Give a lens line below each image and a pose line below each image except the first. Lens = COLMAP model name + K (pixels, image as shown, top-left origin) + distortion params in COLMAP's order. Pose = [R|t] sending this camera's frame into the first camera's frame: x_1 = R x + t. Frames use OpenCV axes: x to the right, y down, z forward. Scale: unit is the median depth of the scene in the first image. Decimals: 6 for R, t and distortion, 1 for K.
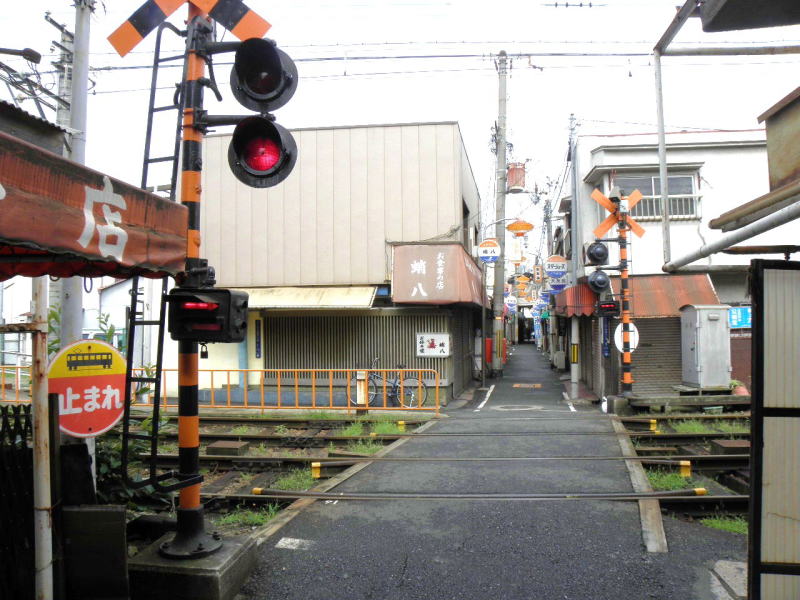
lens RADIAL K [[594.9, 0, 398.6], [0, 594.9, 318.8], [0, 0, 1]] dist [-0.137731, 0.067779]
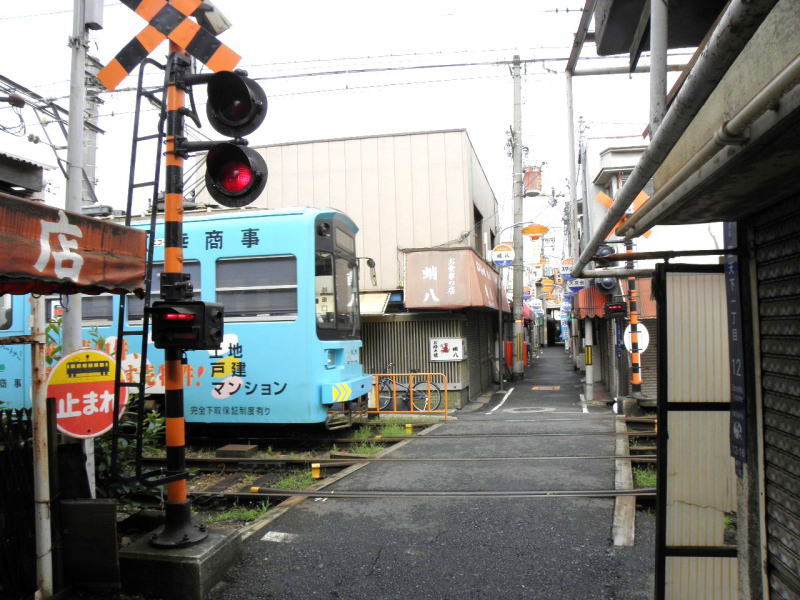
lens RADIAL K [[594.9, 0, 398.6], [0, 594.9, 318.8], [0, 0, 1]] dist [-0.137731, 0.067779]
pose [[0.998407, -0.020028, -0.052747, 0.092583], [0.019555, 0.999764, -0.009476, 0.000154], [0.052924, 0.008430, 0.998563, -0.052425]]
